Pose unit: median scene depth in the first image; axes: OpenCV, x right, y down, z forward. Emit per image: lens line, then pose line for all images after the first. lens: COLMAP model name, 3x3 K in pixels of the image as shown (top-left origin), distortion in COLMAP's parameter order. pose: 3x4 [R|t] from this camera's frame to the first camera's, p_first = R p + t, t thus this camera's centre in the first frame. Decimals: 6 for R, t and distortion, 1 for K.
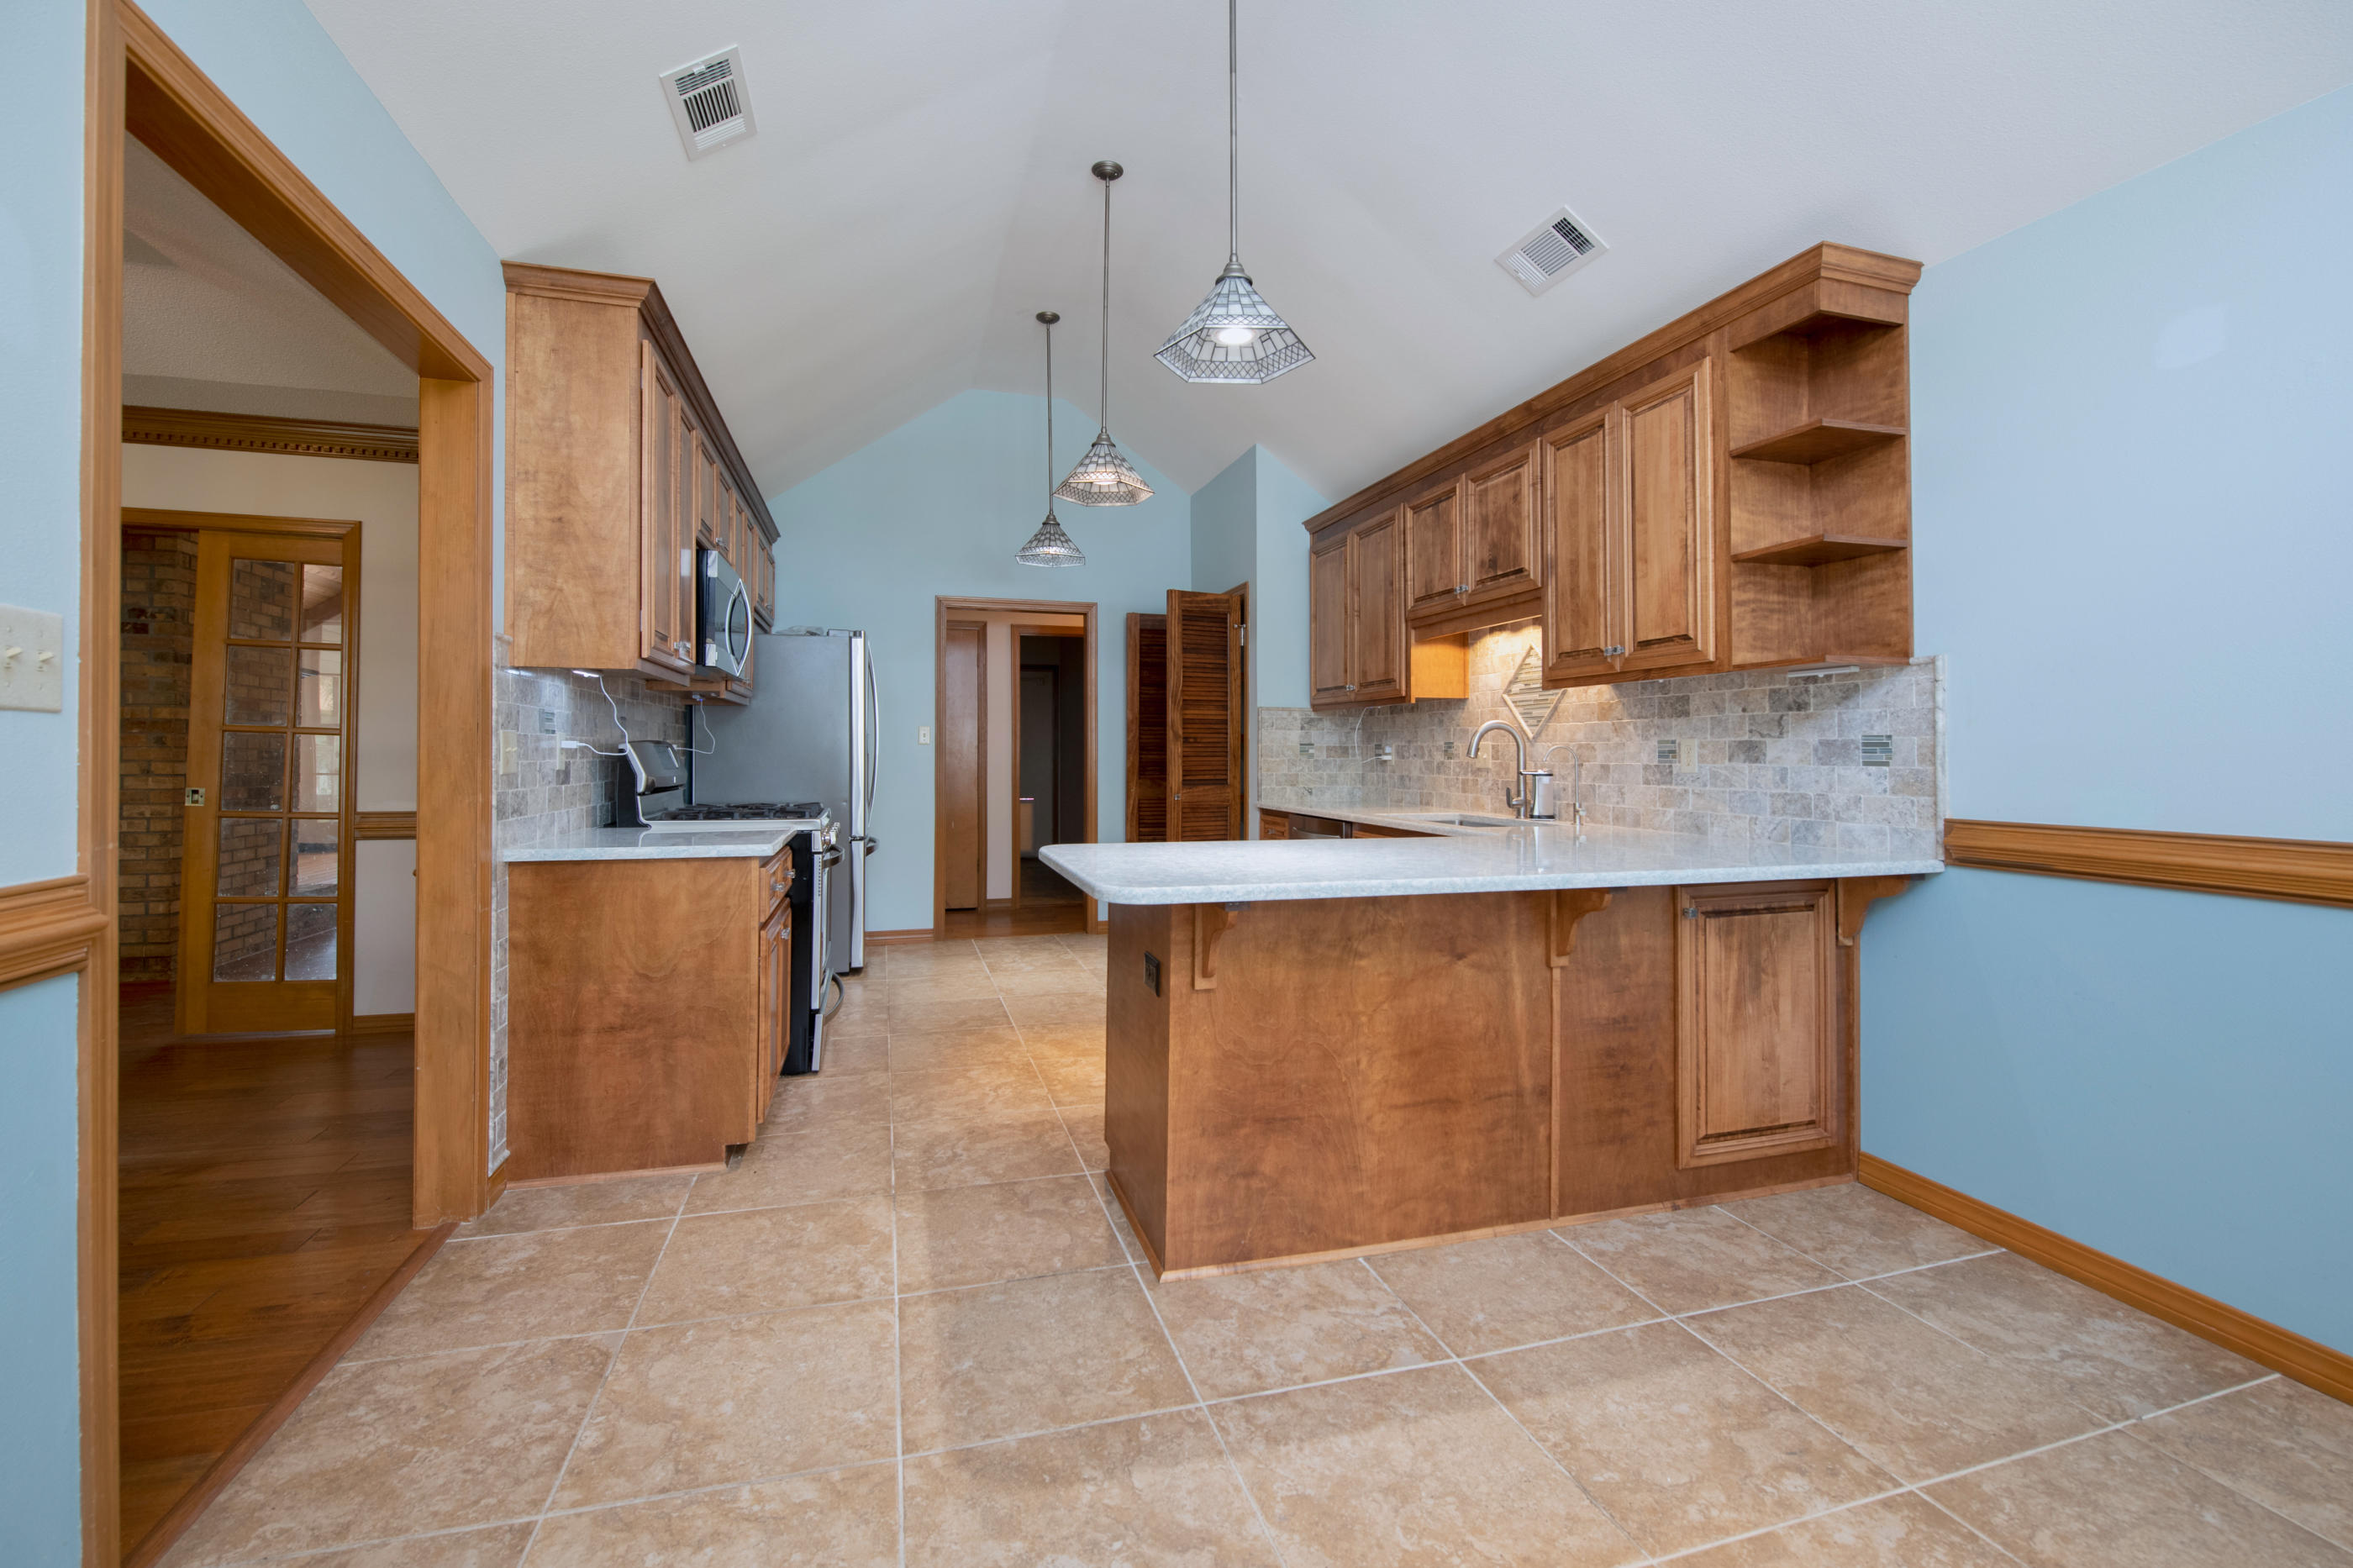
lens RADIAL K [[978.3, 0, 1194.7], [0, 978.3, 727.3], [0, 0, 1]] dist [-0.010758, 0.000196]
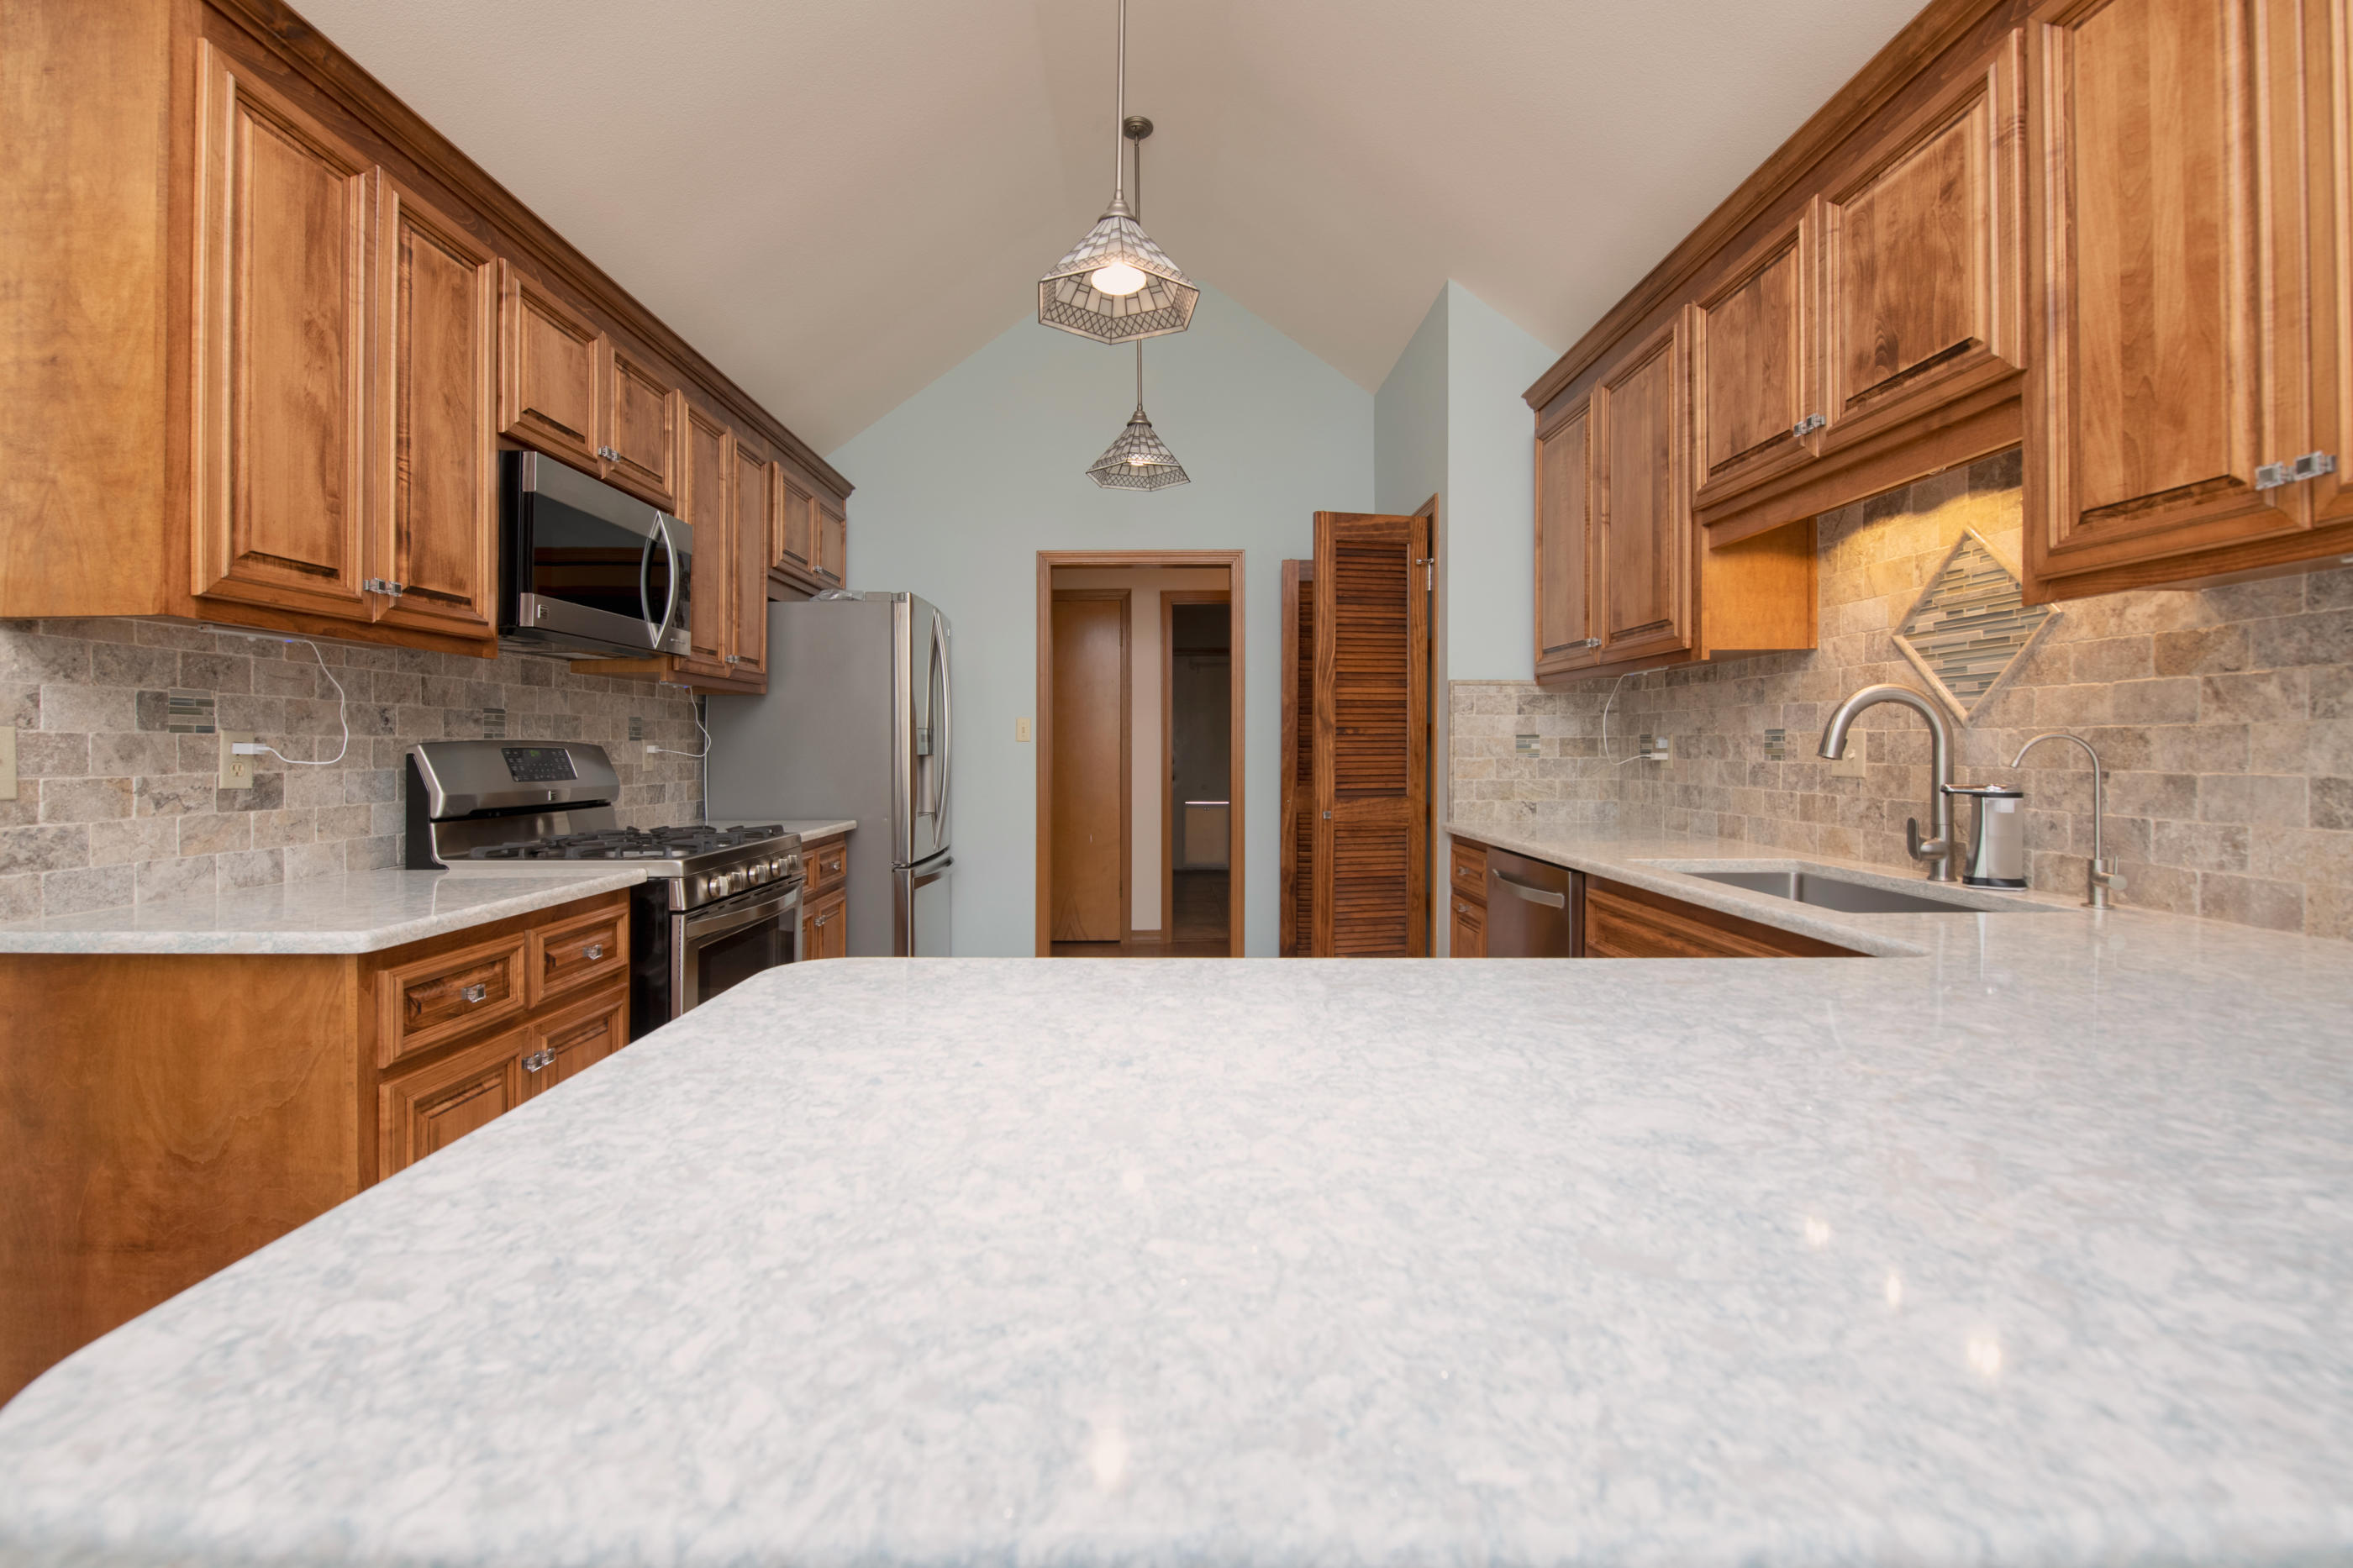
lens RADIAL K [[987.7, 0, 1182.5], [0, 987.7, 760.6], [0, 0, 1]] dist [-0.022427, 0.000157]
pose [[0.962761, -0.003298, -0.270335, 0.108910], [0.014074, 0.999181, 0.037930, 0.008926], [0.269988, -0.040322, 0.962019, 0.474593]]
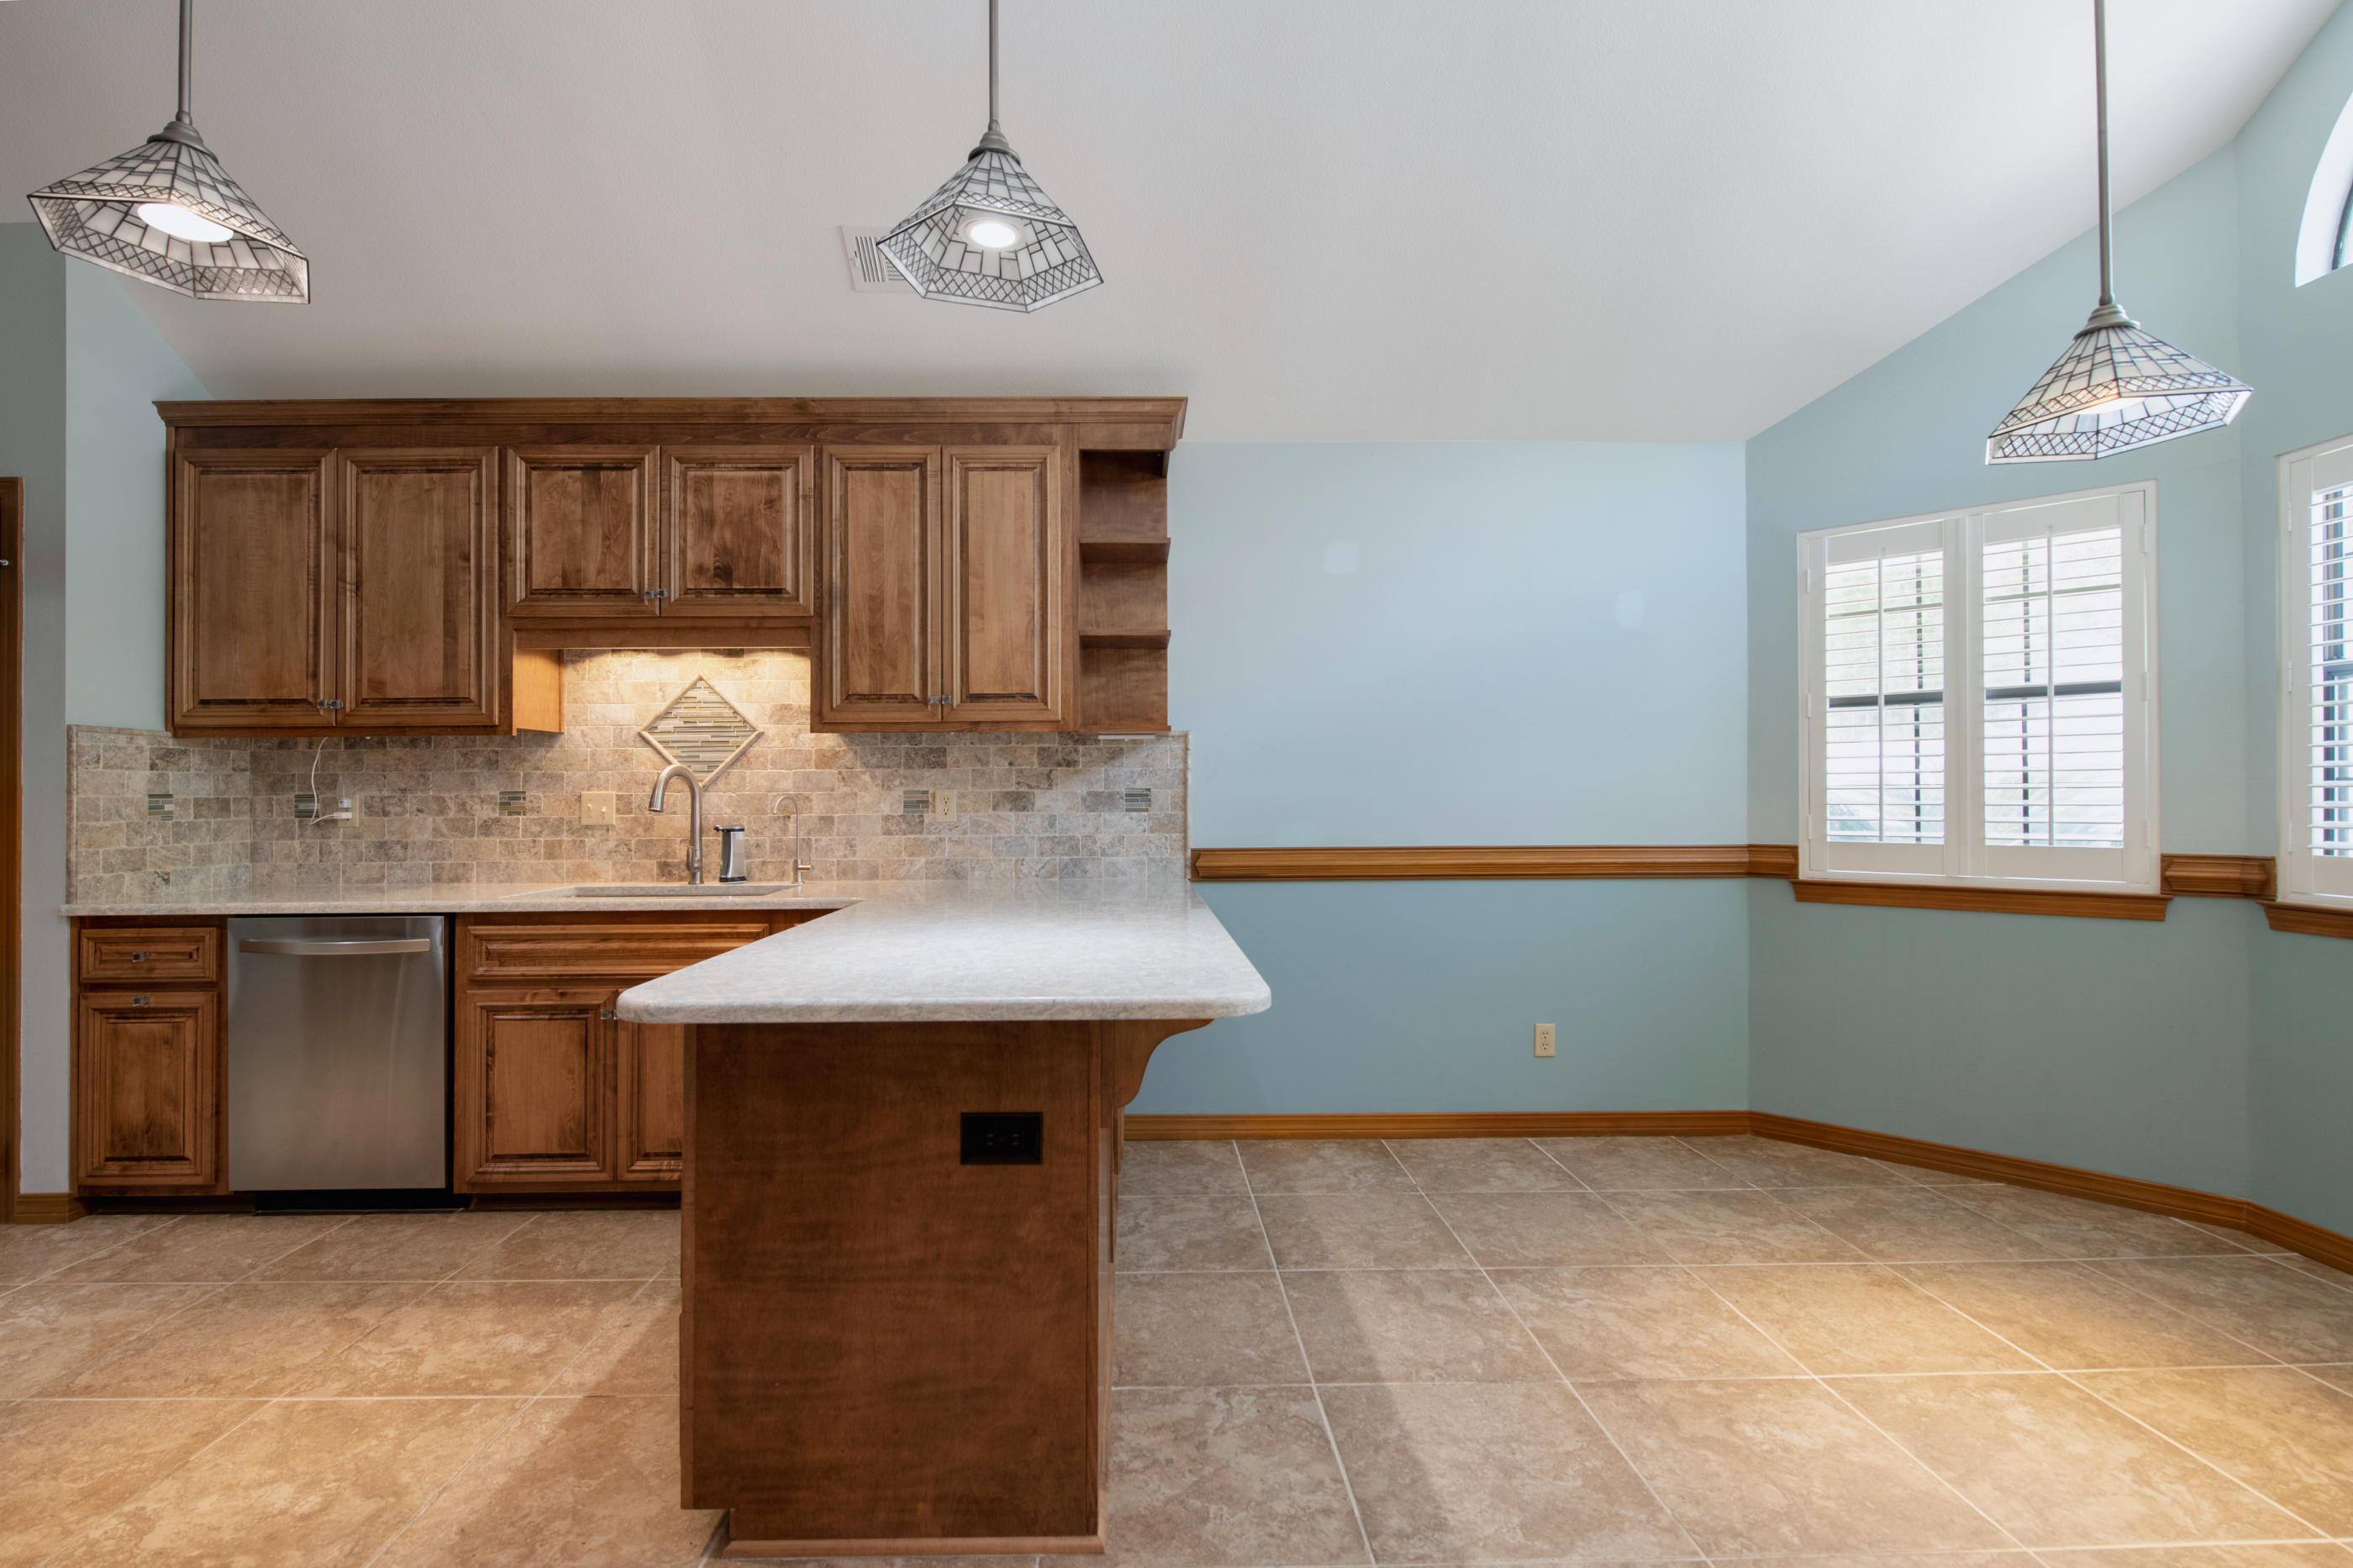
lens RADIAL K [[1053.8, 0, 1078.3], [0, 1053.8, 783.0], [0, 0, 1]] dist [0.008691, -0.000834]
pose [[0.290301, 0.002497, 0.956932, -0.482784], [-0.017112, 0.999850, 0.002582, -0.000265], [-0.956782, -0.017124, 0.290300, 0.492479]]
